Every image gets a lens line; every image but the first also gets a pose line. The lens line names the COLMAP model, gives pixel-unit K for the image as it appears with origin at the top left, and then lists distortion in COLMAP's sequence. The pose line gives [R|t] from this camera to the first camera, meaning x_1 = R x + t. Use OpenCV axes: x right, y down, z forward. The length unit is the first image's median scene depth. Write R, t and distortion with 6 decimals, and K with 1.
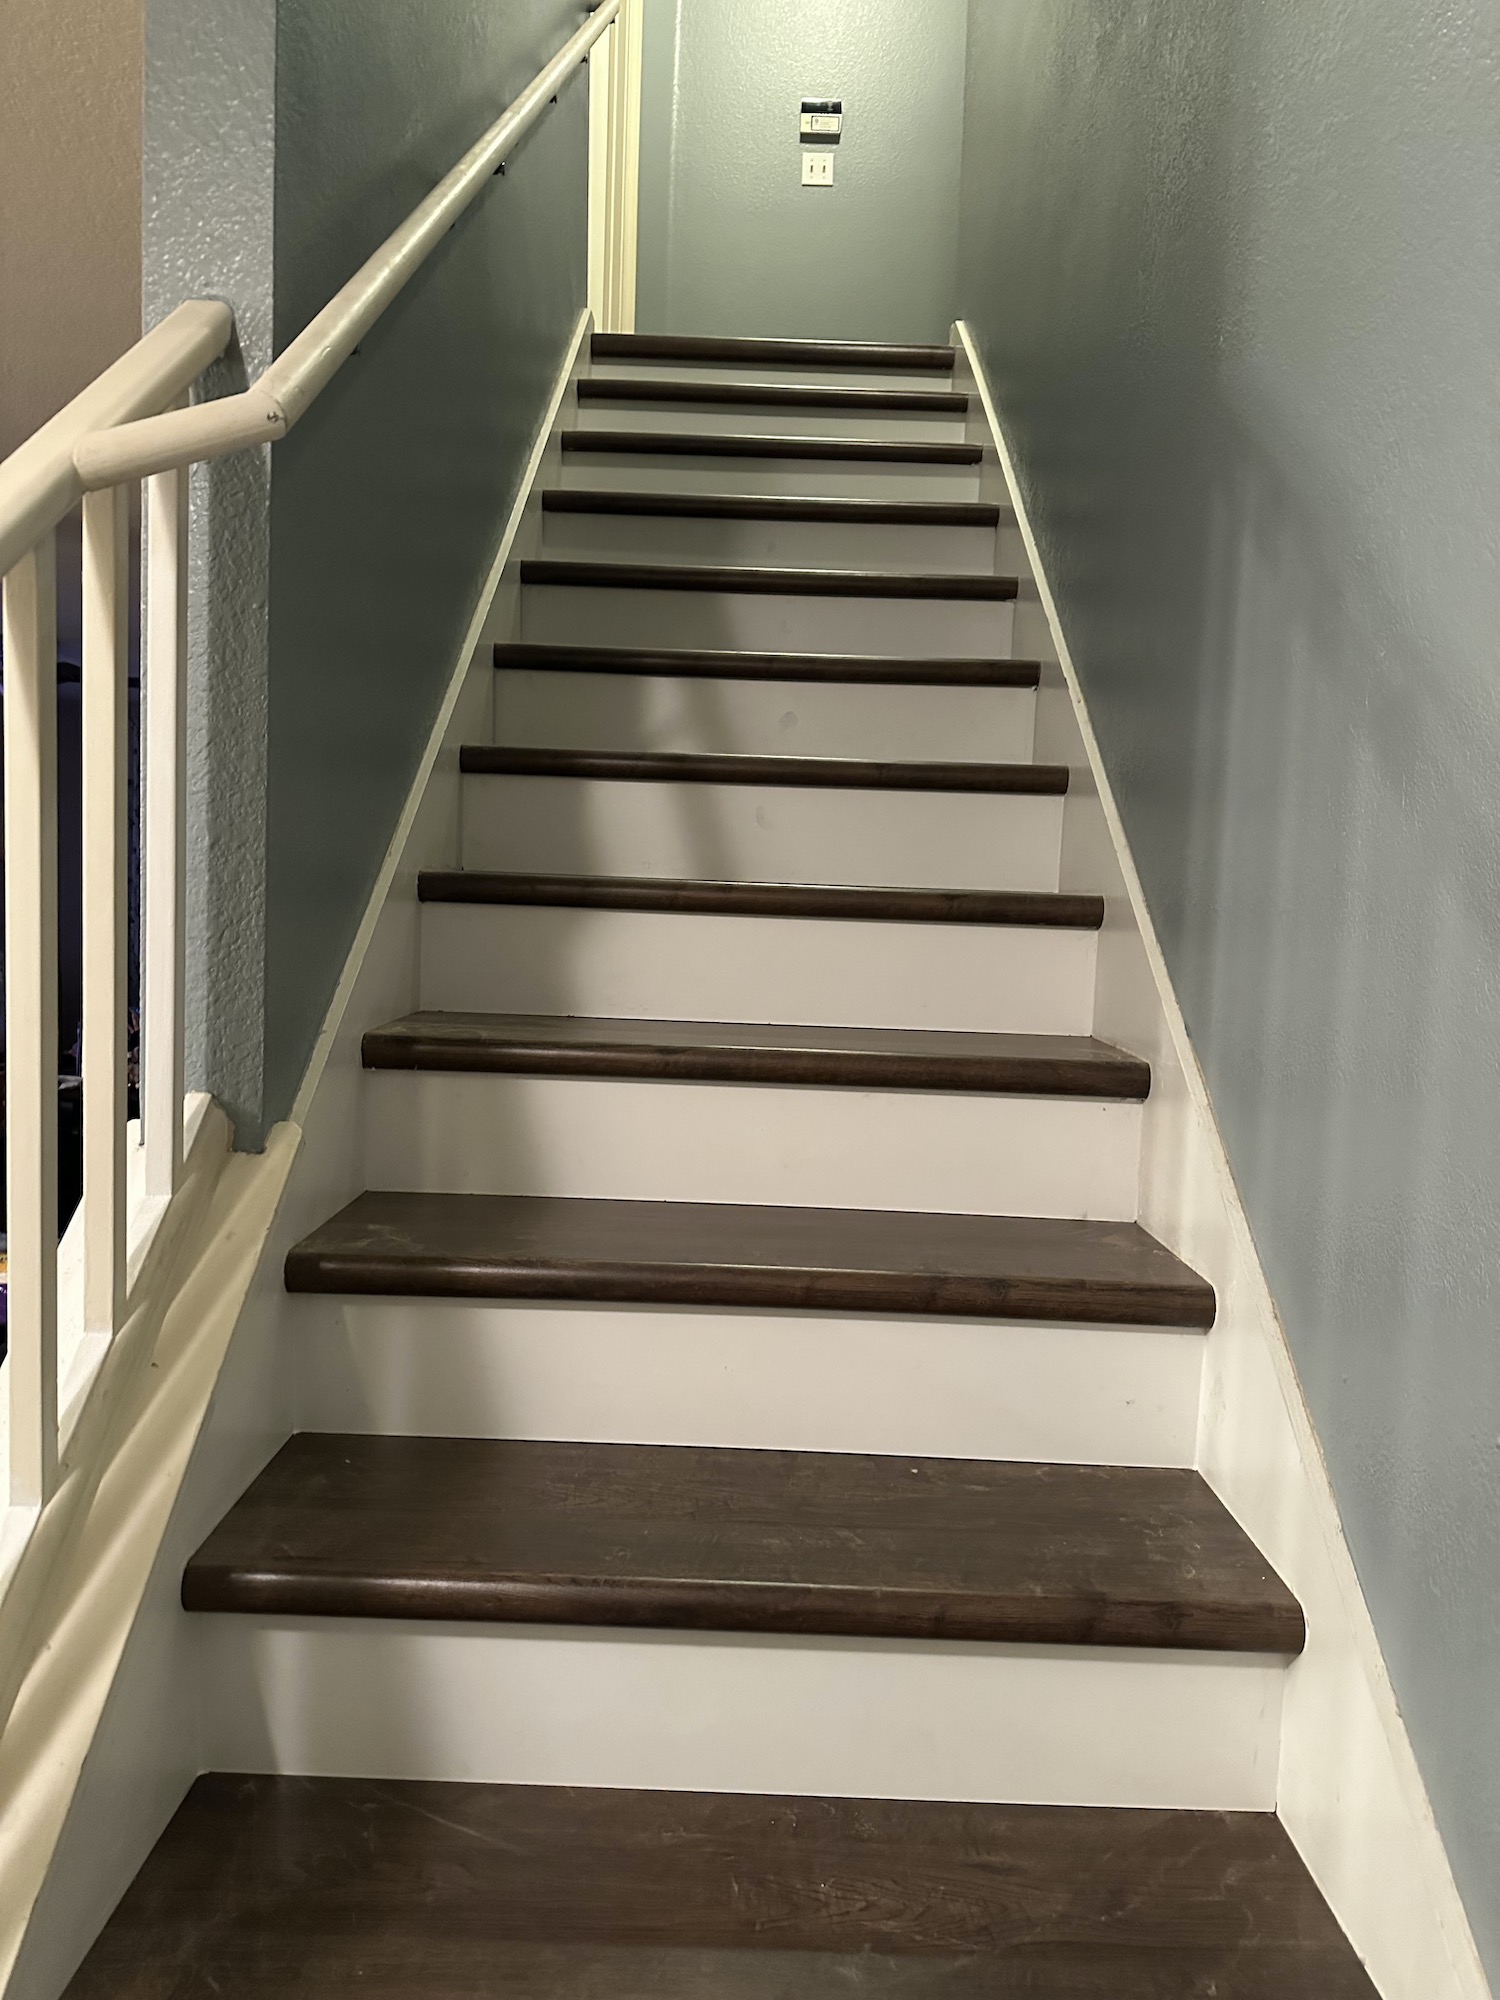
lens RADIAL K [[1461.3, 0, 758.3], [0, 1461.3, 1004.5], [0, 0, 1]] dist [0.016607, -0.037106]
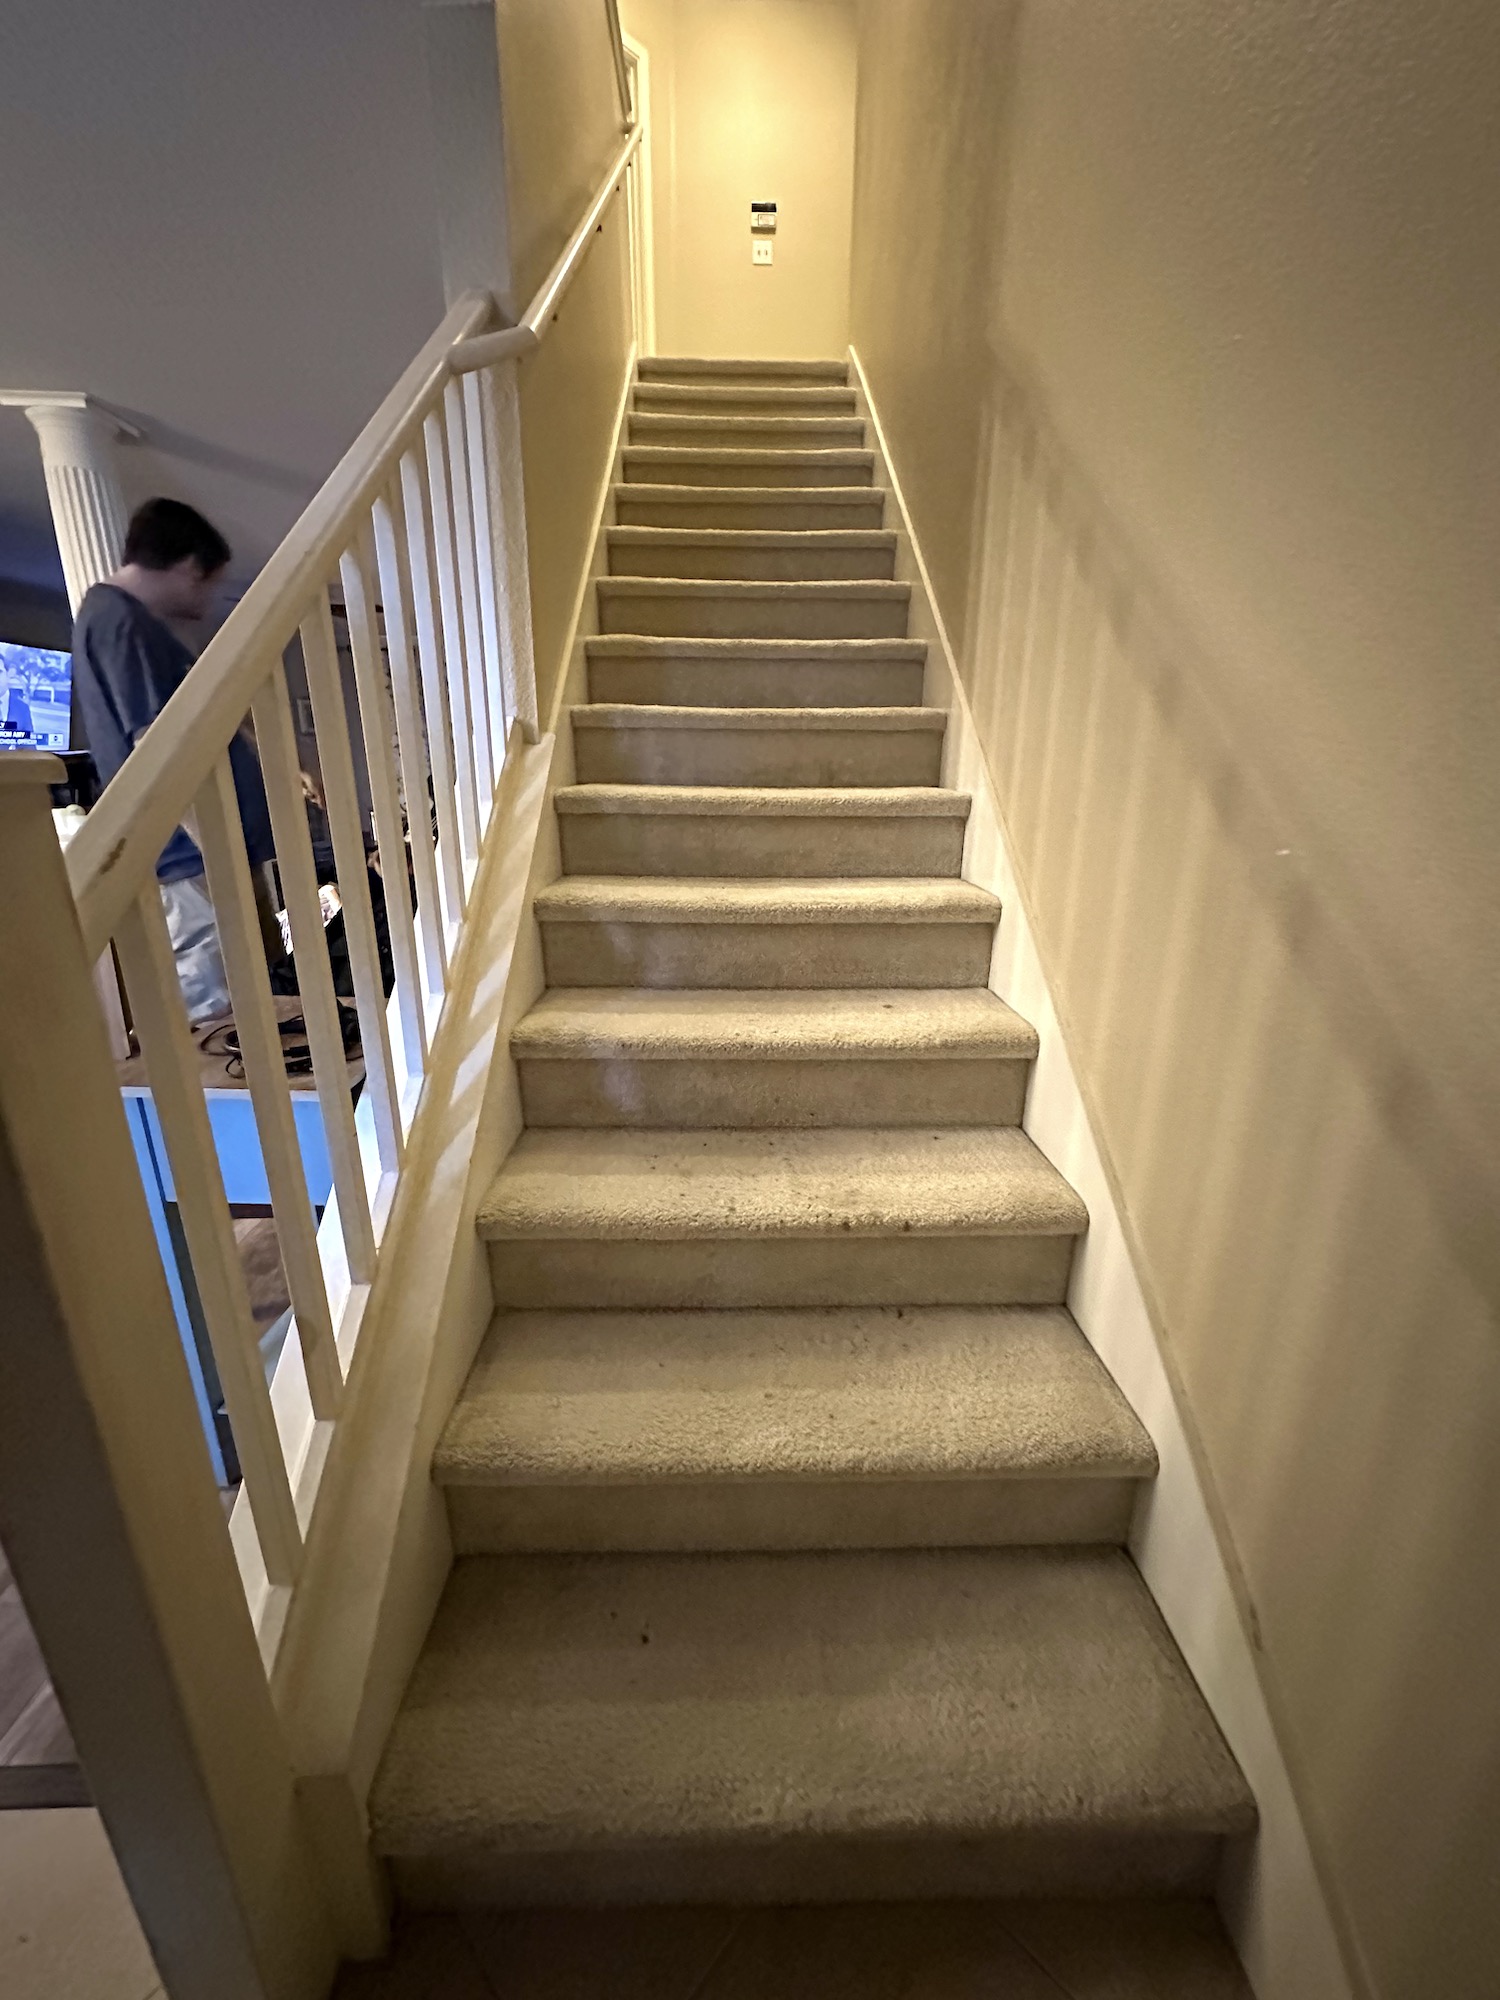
lens RADIAL K [[824.4, 0, 766.2], [0, 824.4, 1035.8], [0, 0, 1]] dist [-0.011917, -0.000505]
pose [[0.998851, -0.043052, 0.021041, -0.047745], [0.037049, 0.972321, 0.230695, 0.252351], [-0.030391, -0.229650, 0.972799, -0.304422]]
